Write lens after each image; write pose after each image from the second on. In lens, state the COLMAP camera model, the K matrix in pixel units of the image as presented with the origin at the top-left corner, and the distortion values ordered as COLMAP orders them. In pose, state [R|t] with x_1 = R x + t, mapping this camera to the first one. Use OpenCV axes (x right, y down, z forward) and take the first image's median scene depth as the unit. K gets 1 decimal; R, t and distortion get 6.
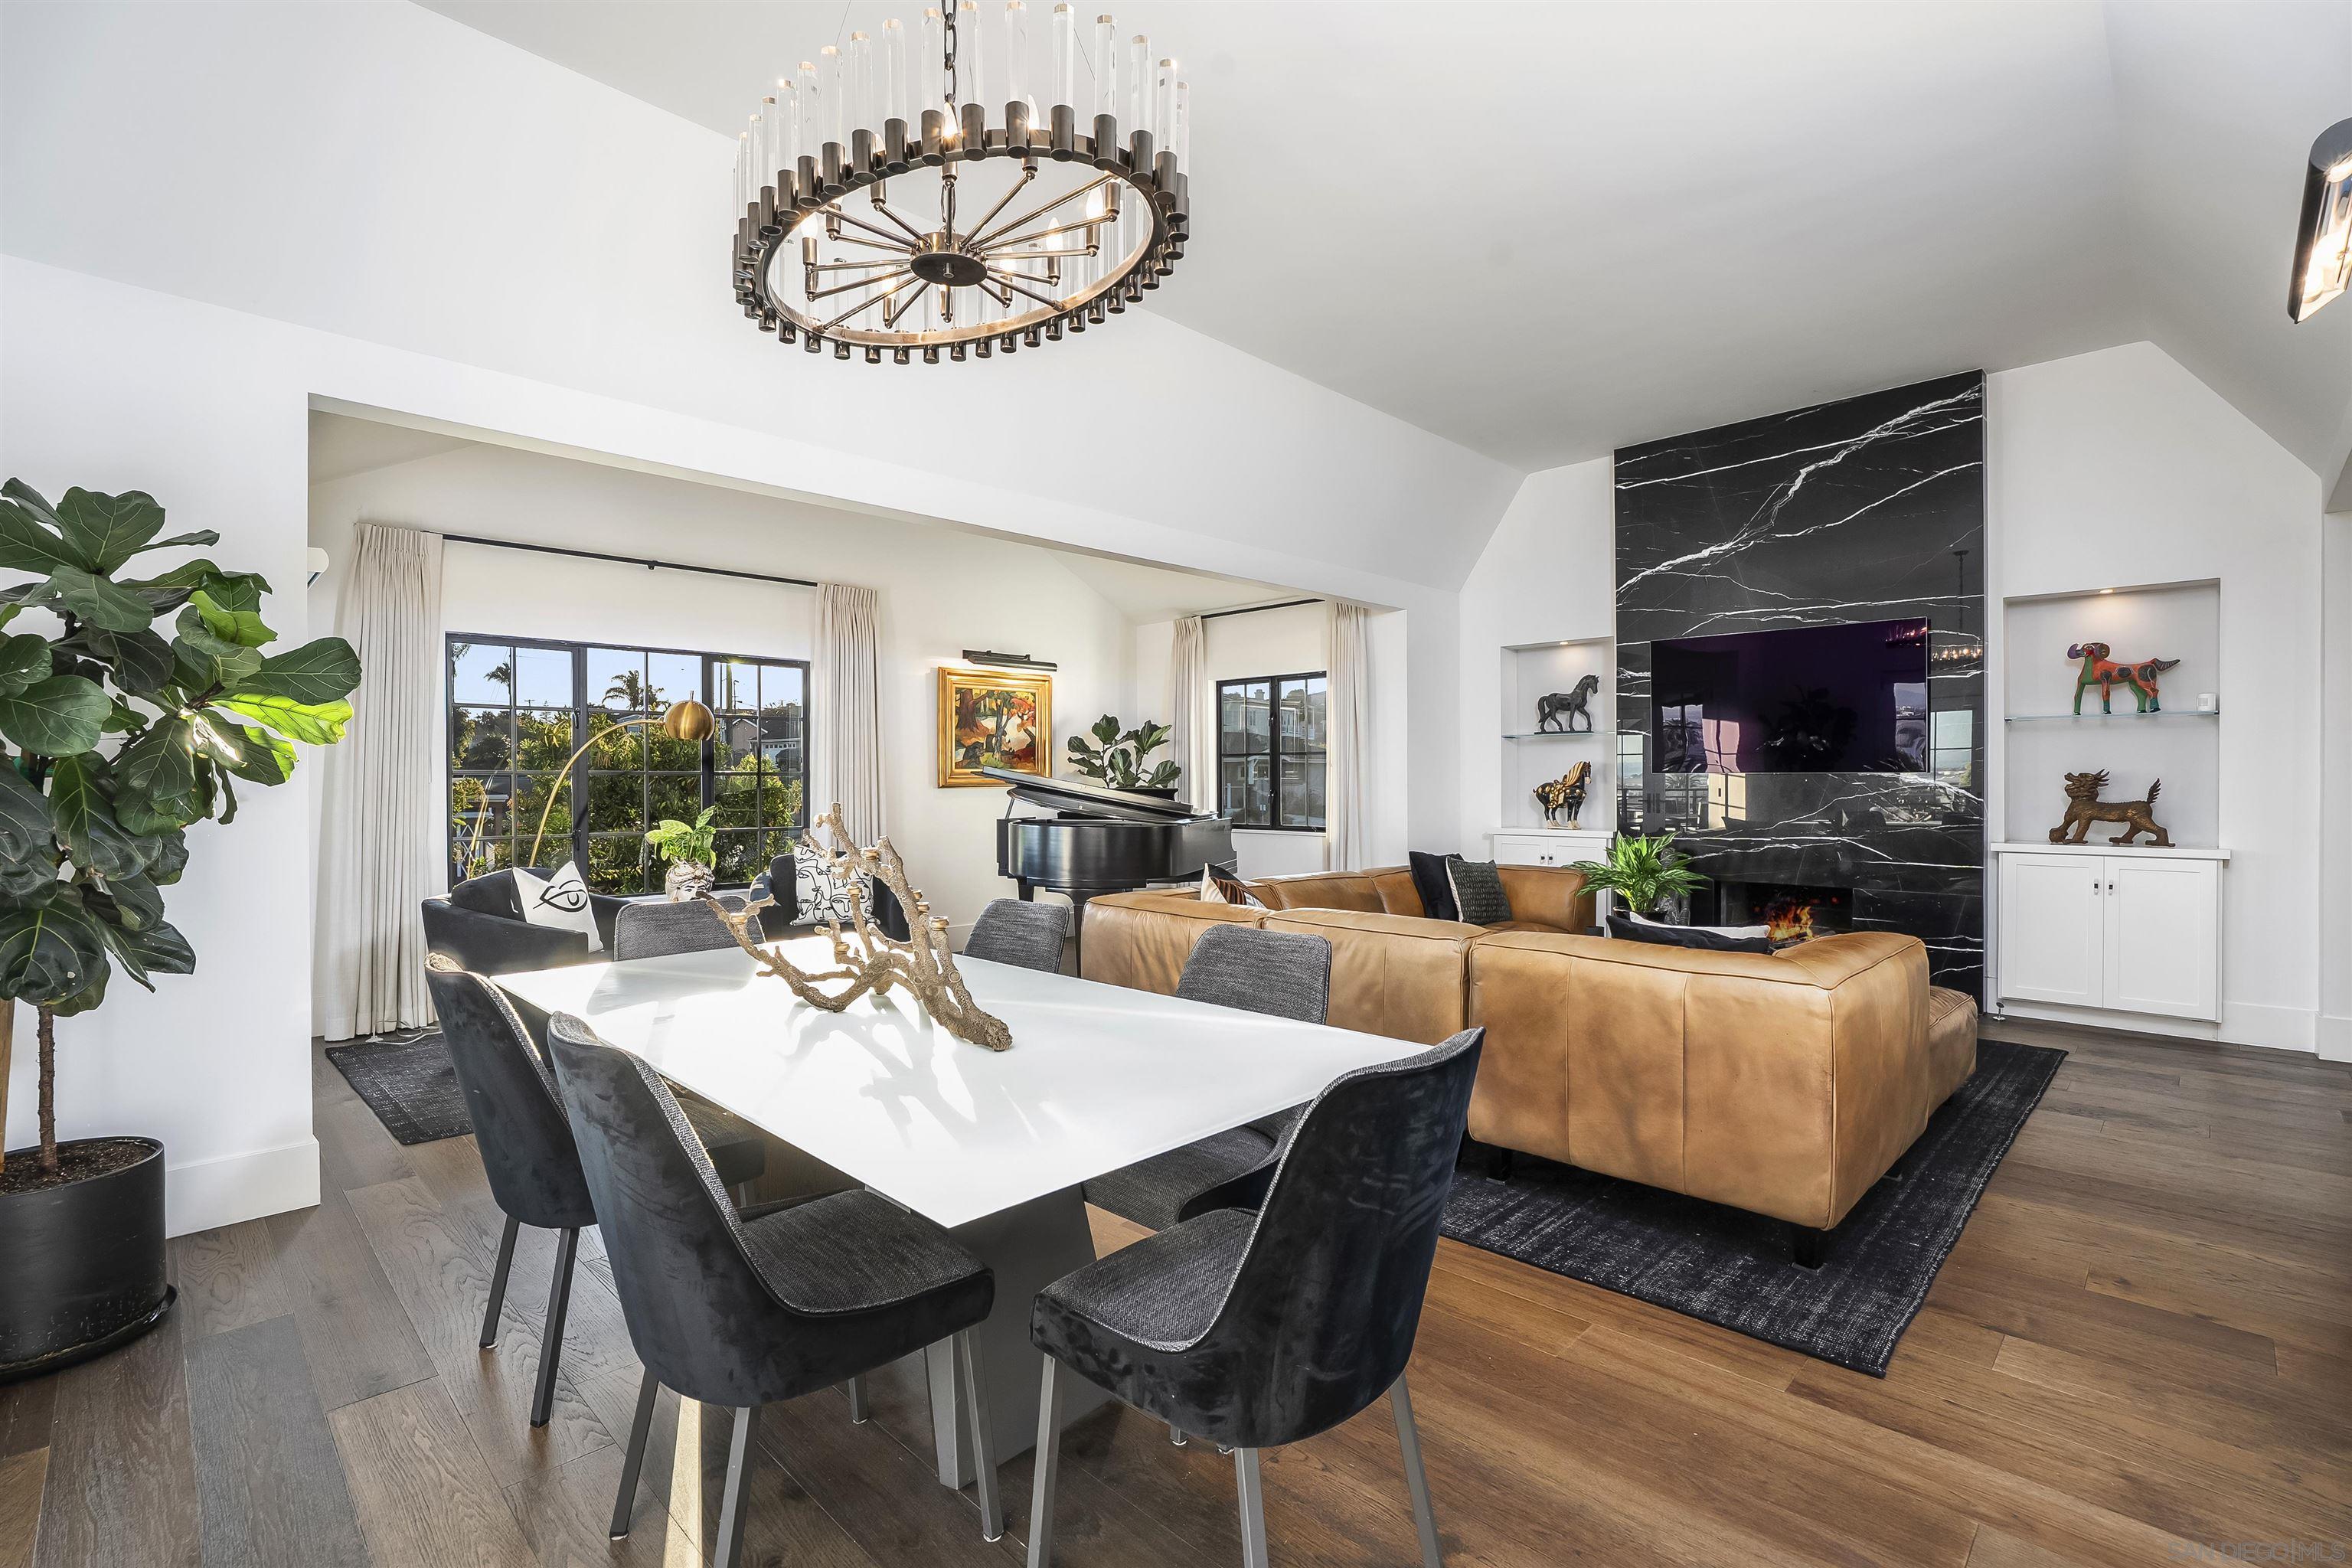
lens RADIAL K [[1064.3, 0, 1190.7], [0, 1064.3, 803.5], [0, 0, 1]] dist [0.000771, 0.001603]
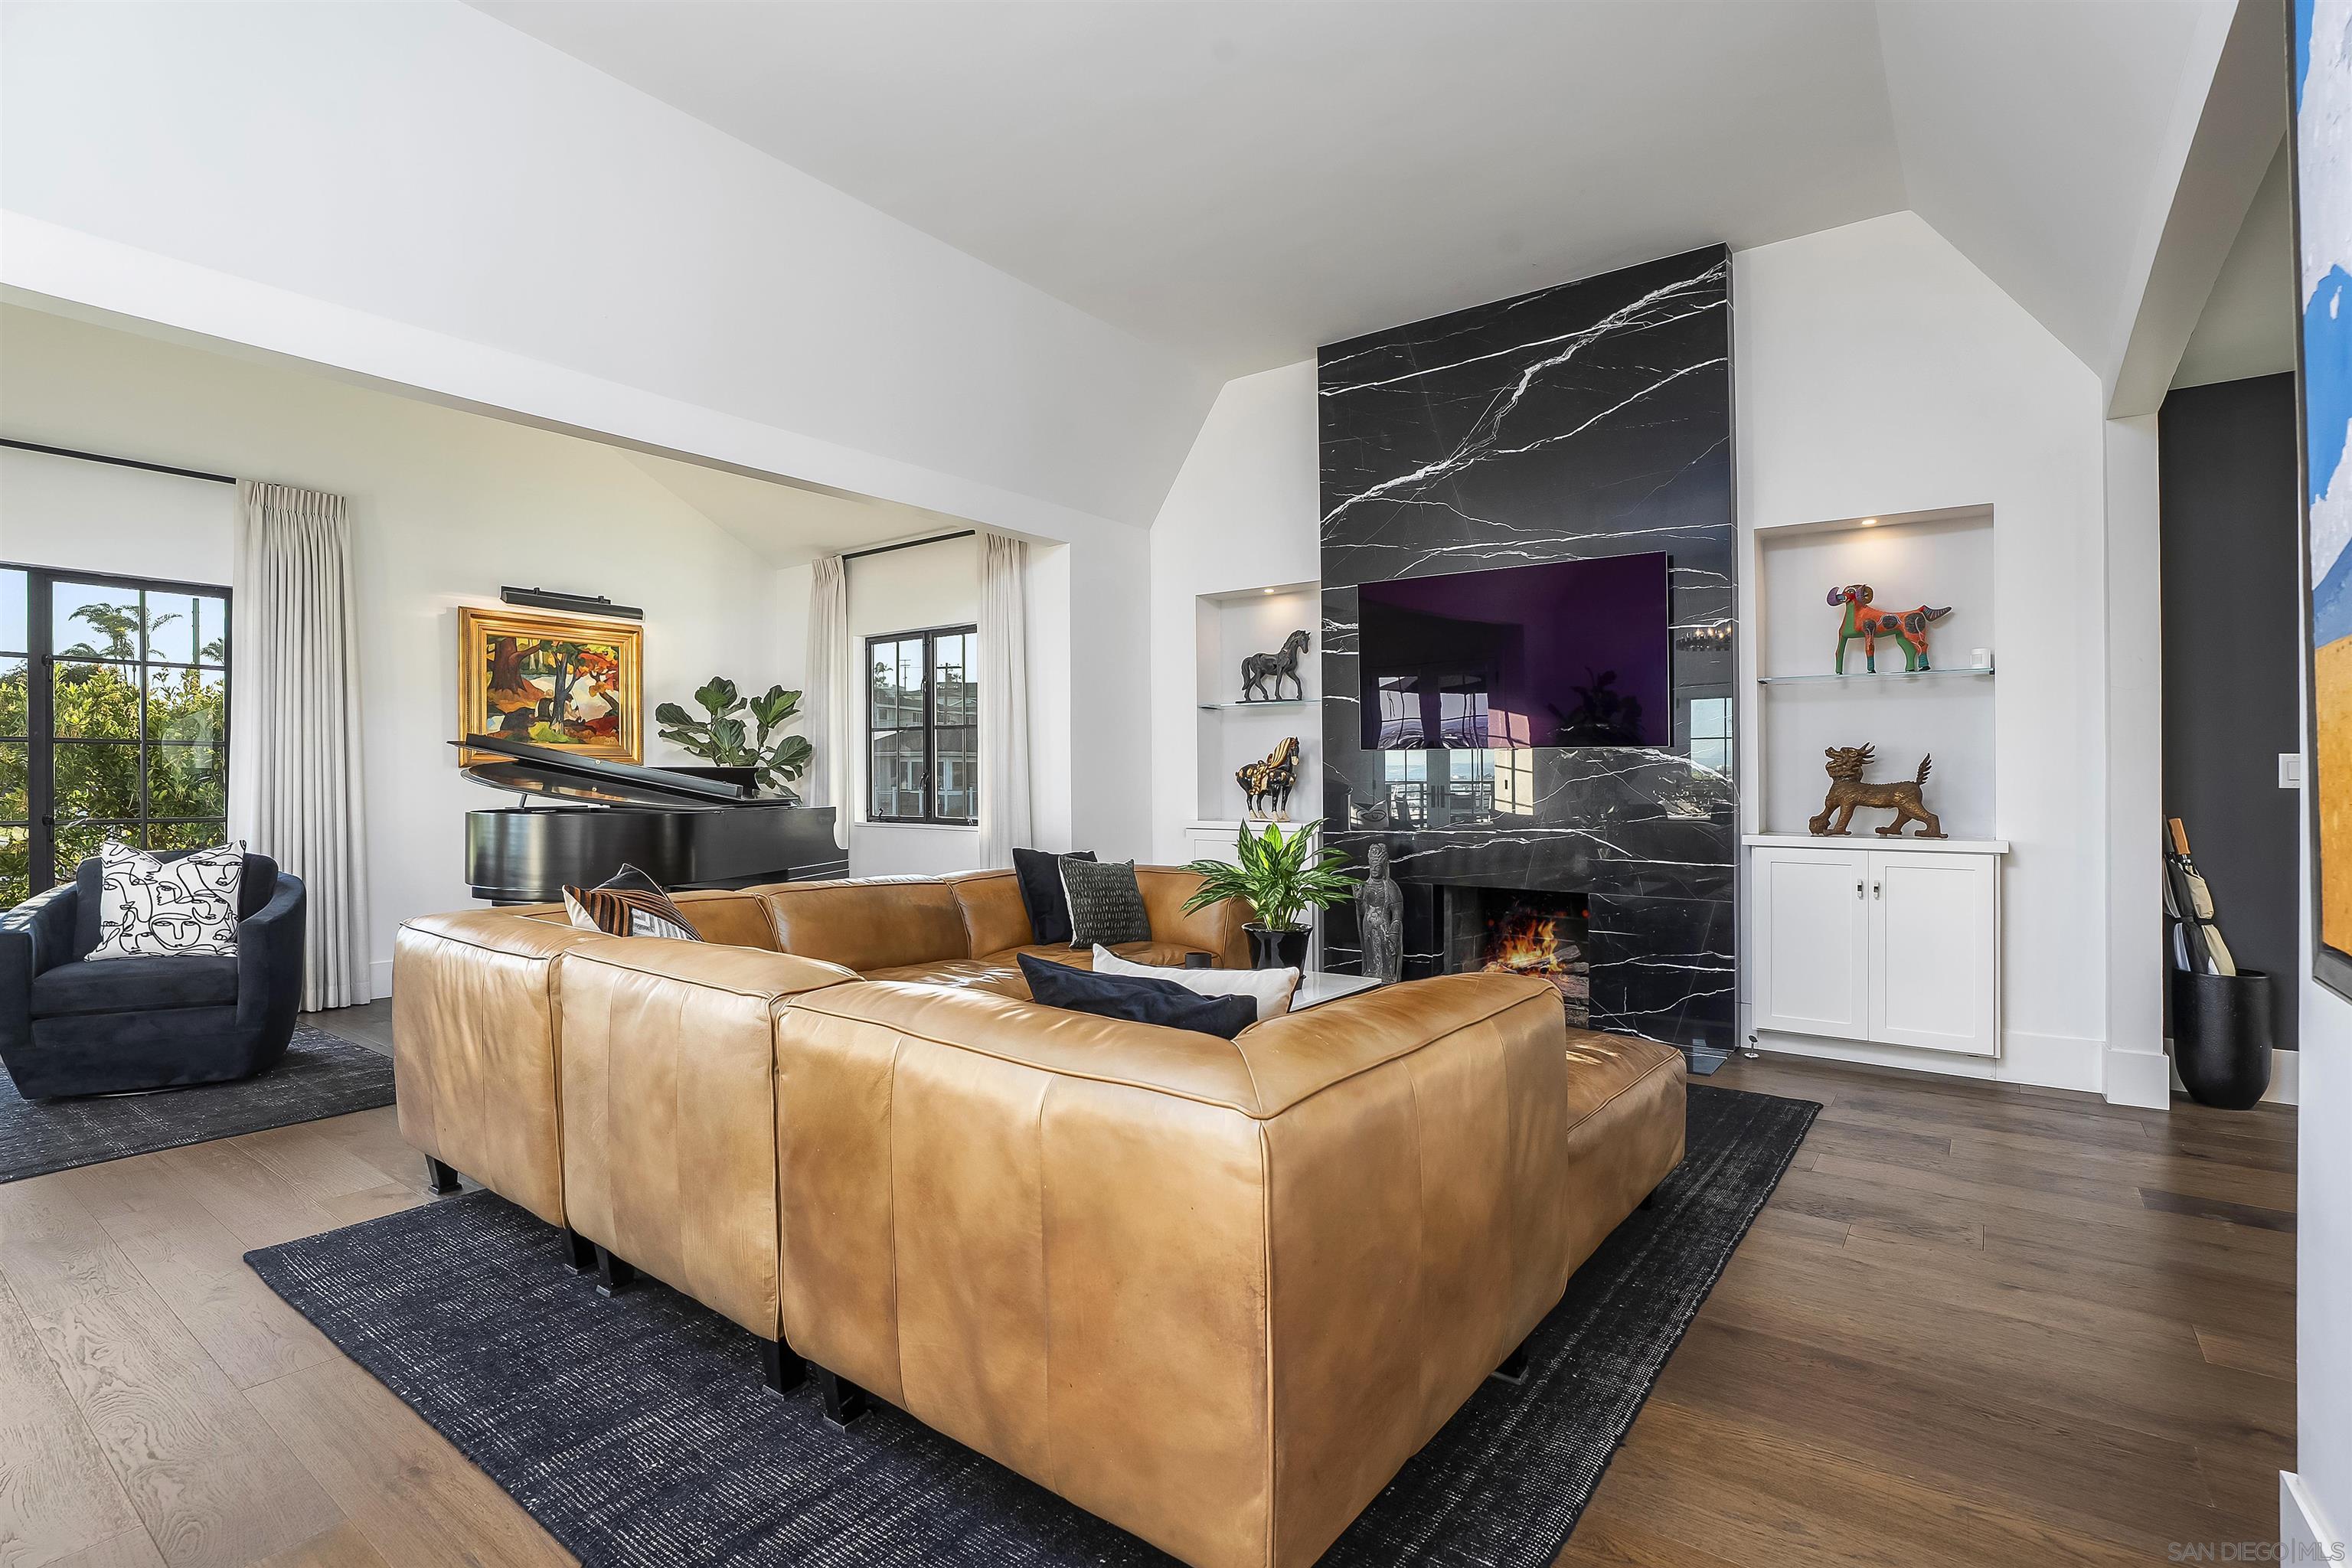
lens RADIAL K [[1100.7, 0, 1172.6], [0, 1100.7, 791.8], [0, 0, 1]] dist [-0.011436, 0.000589]
pose [[0.992903, 0.002988, 0.118891, 0.217298], [-0.001380, 0.999907, -0.013603, 0.015584], [-0.118921, 0.013342, 0.992814, 0.221969]]
